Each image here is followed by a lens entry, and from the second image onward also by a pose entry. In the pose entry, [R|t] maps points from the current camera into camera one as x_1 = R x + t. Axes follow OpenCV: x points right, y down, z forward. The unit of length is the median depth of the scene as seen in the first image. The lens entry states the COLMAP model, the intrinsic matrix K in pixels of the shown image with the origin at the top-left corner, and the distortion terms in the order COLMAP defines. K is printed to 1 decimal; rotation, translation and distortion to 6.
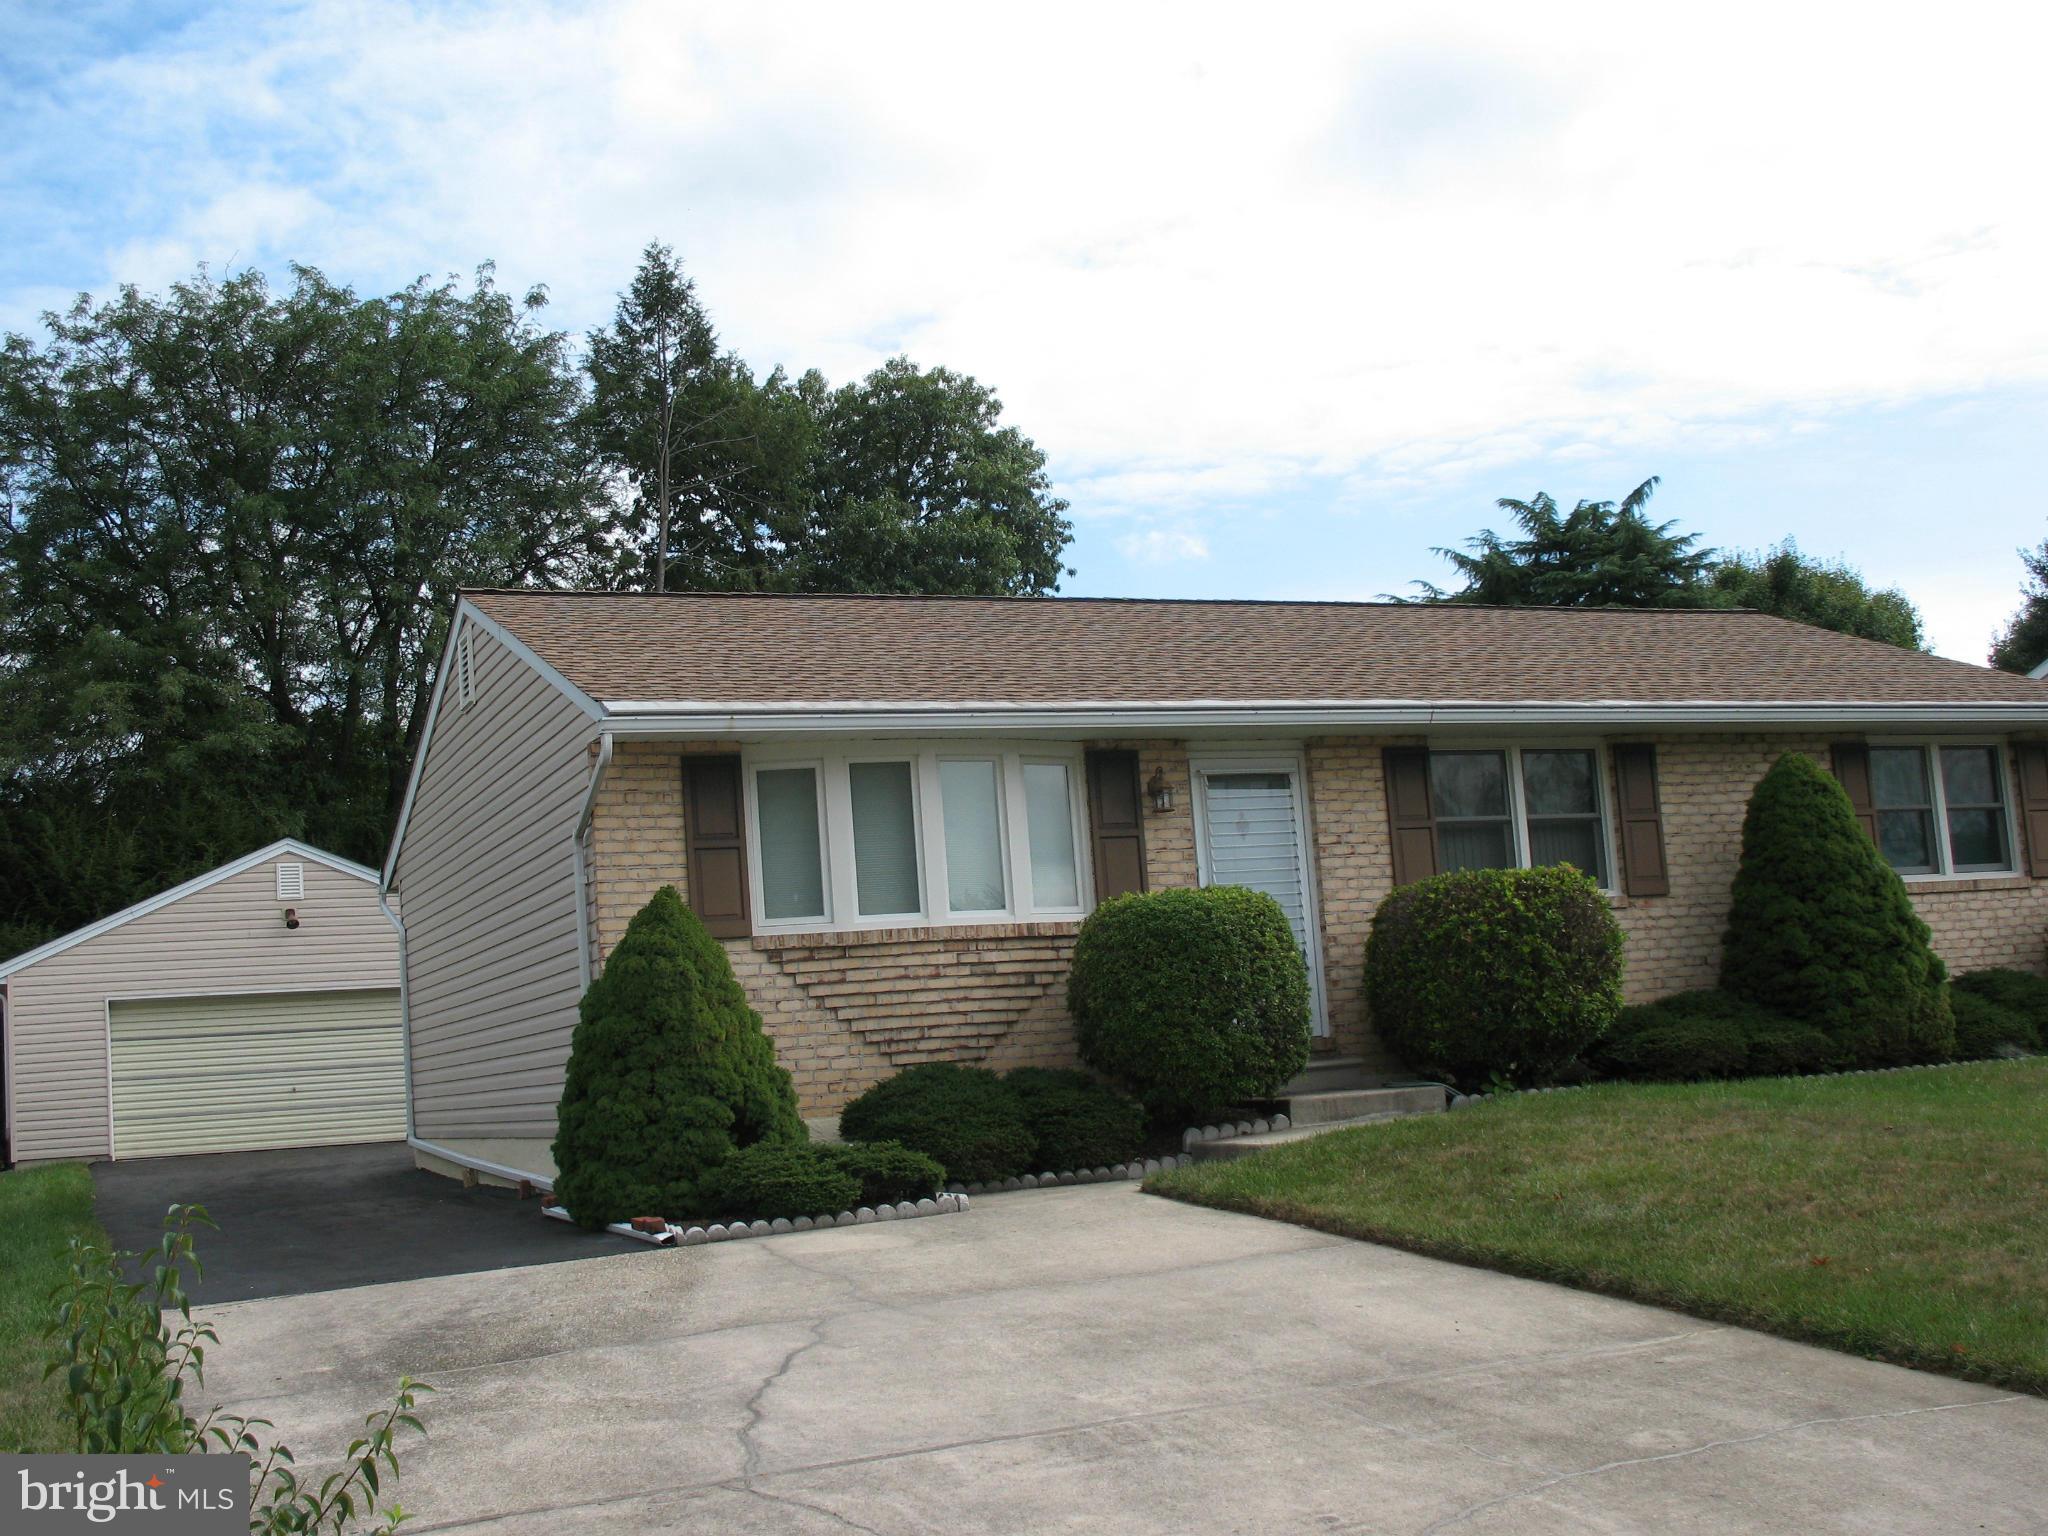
lens RADIAL K [[2333.1, 0, 1023.6], [0, 2333.1, 776.8], [0, 0, 1]] dist [-0.177582, 0.176965]
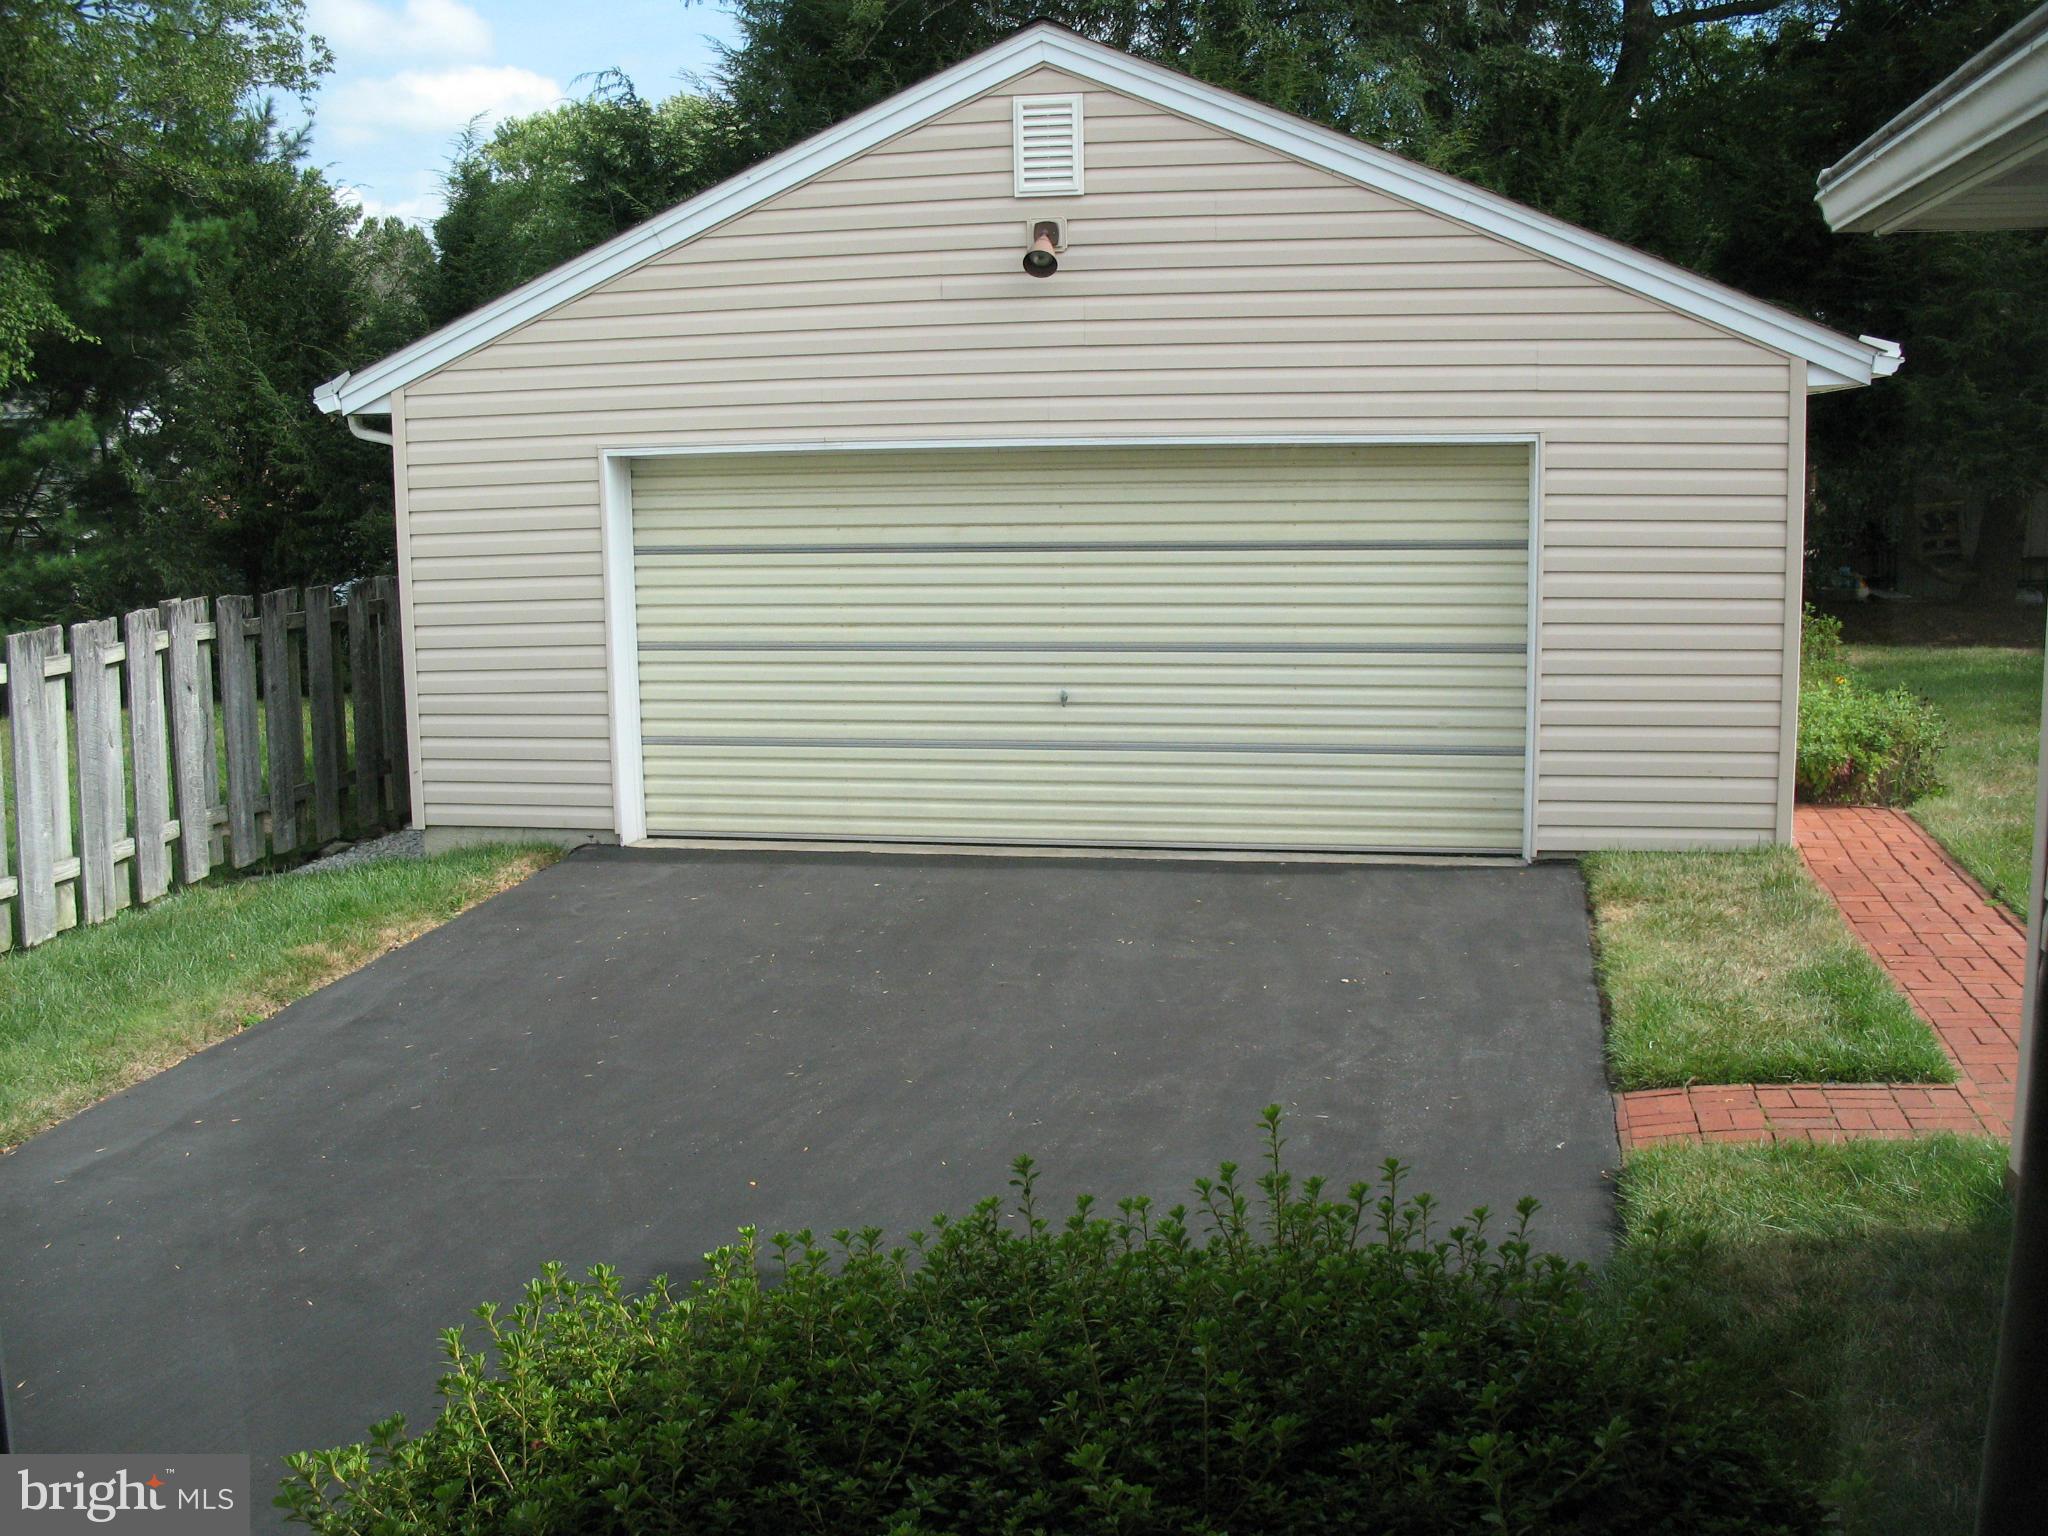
lens RADIAL K [[2092.4, 0, 1054.3], [0, 2092.4, 769.7], [0, 0, 1]] dist [-0.195791, 0.255695]
pose [[0.823857, 0.143189, -0.548414, -0.061327], [0.028848, 0.955717, 0.292871, 0.022098], [0.566064, -0.257105, 0.783243, 0.355184]]
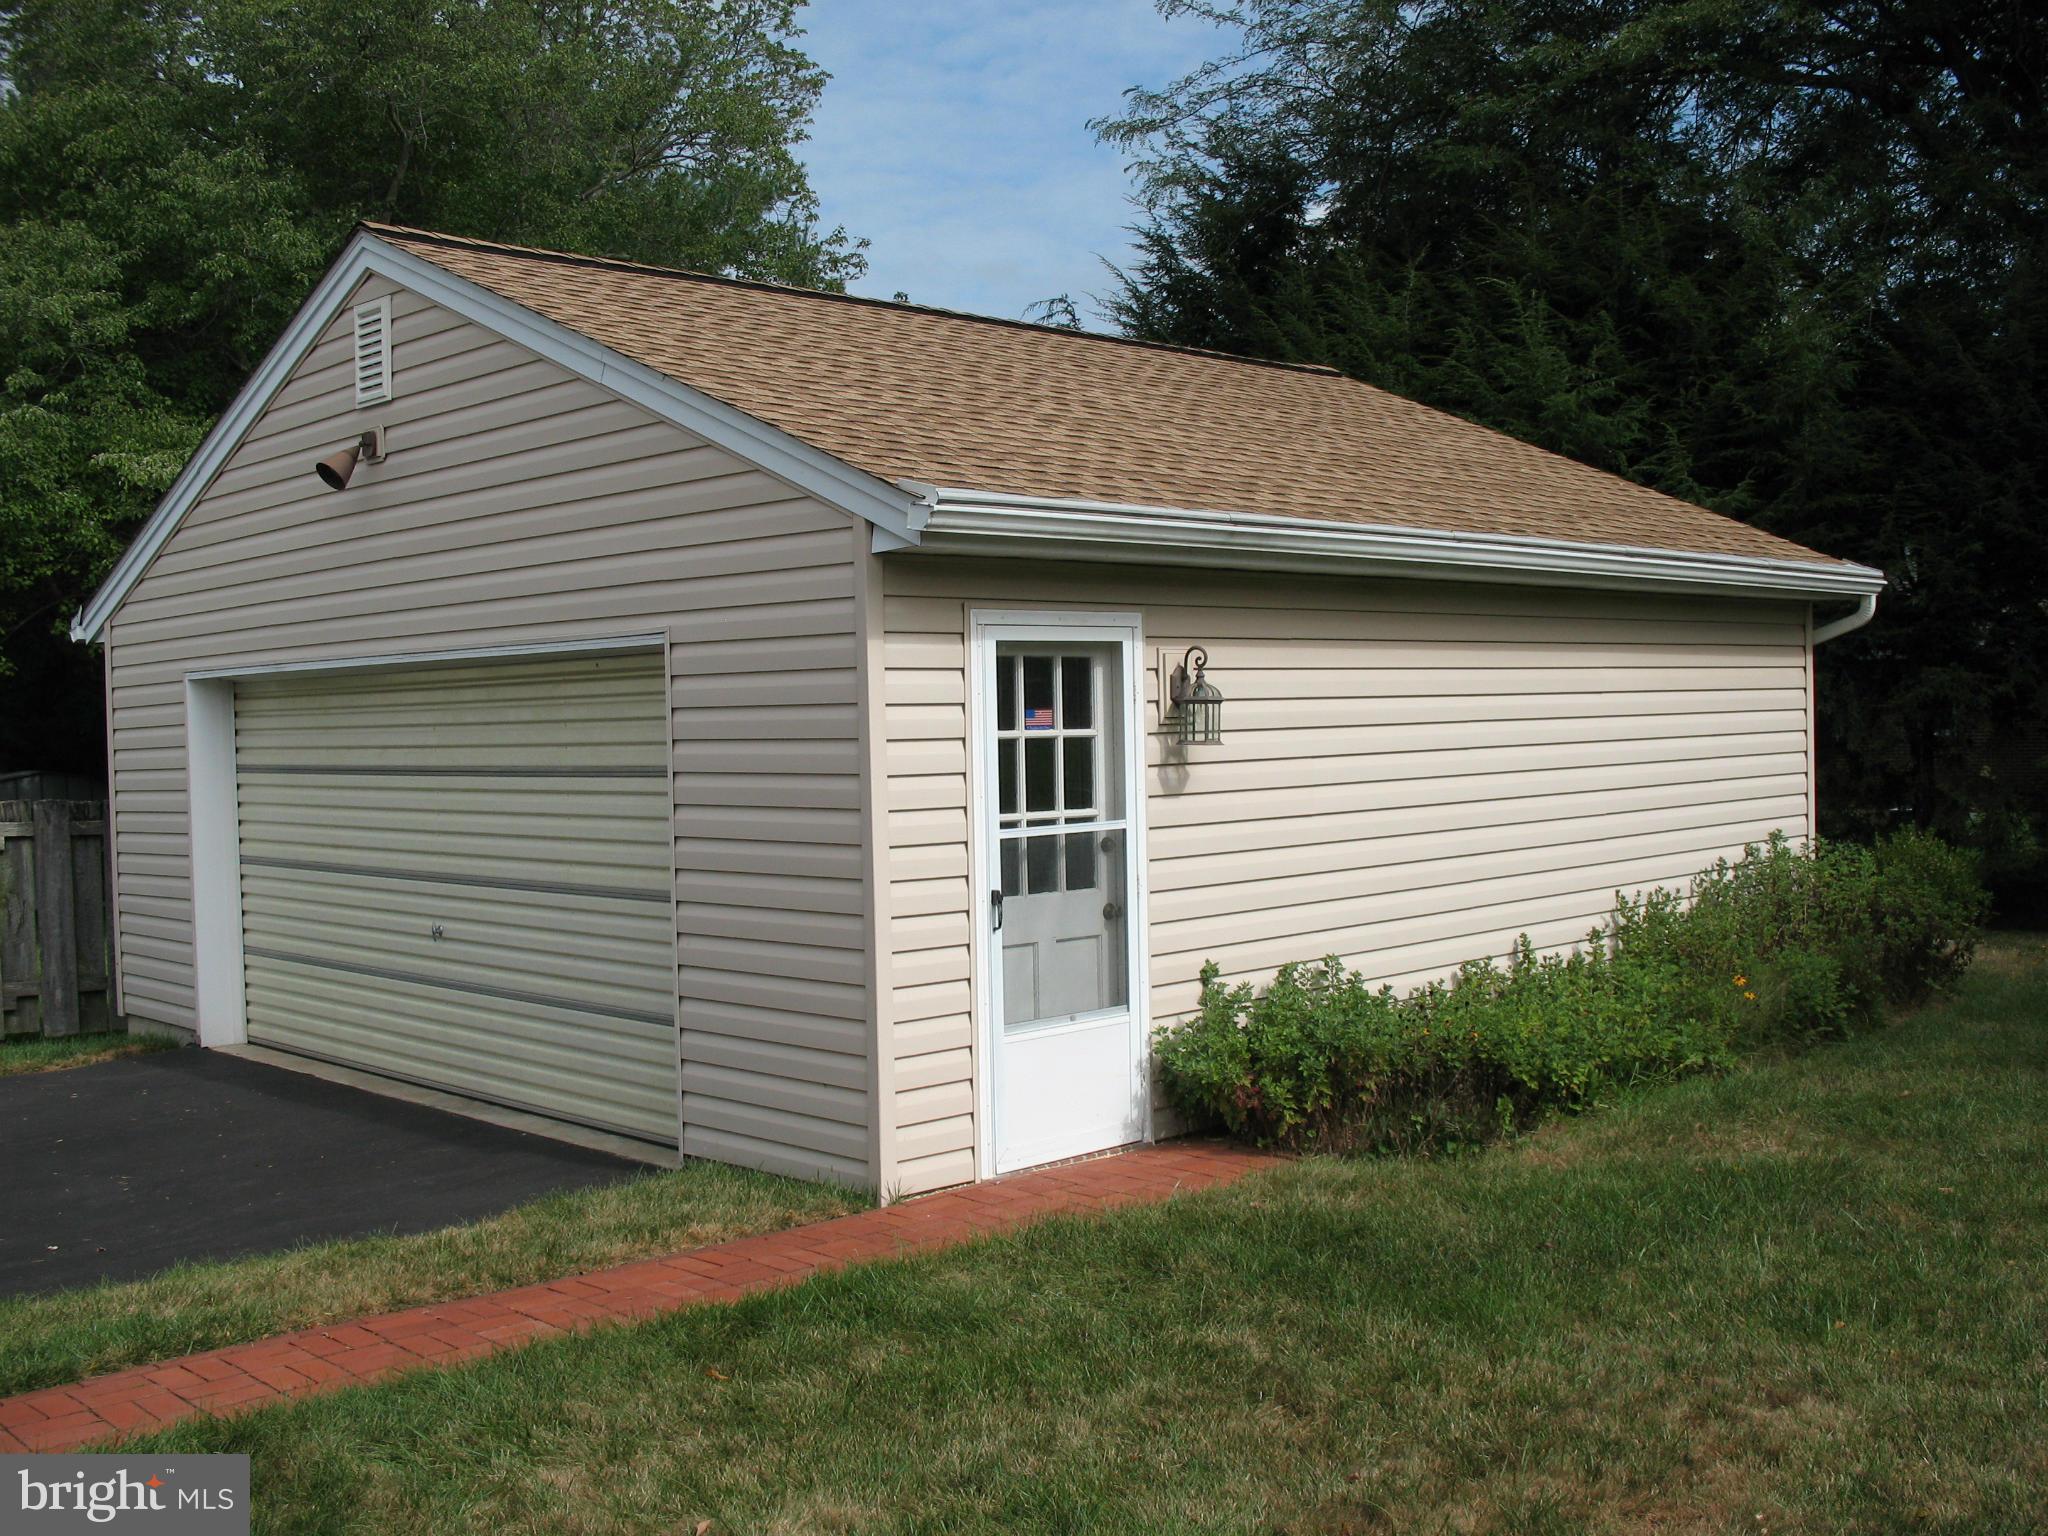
lens RADIAL K [[2092.4, 0, 1054.3], [0, 2092.4, 769.7], [0, 0, 1]] dist [-0.195791, 0.255695]
pose [[0.365673, 0.085050, -0.926850, 0.008727], [0.109544, 0.984962, 0.133601, 0.038866], [0.924275, -0.150385, 0.350857, 0.484392]]
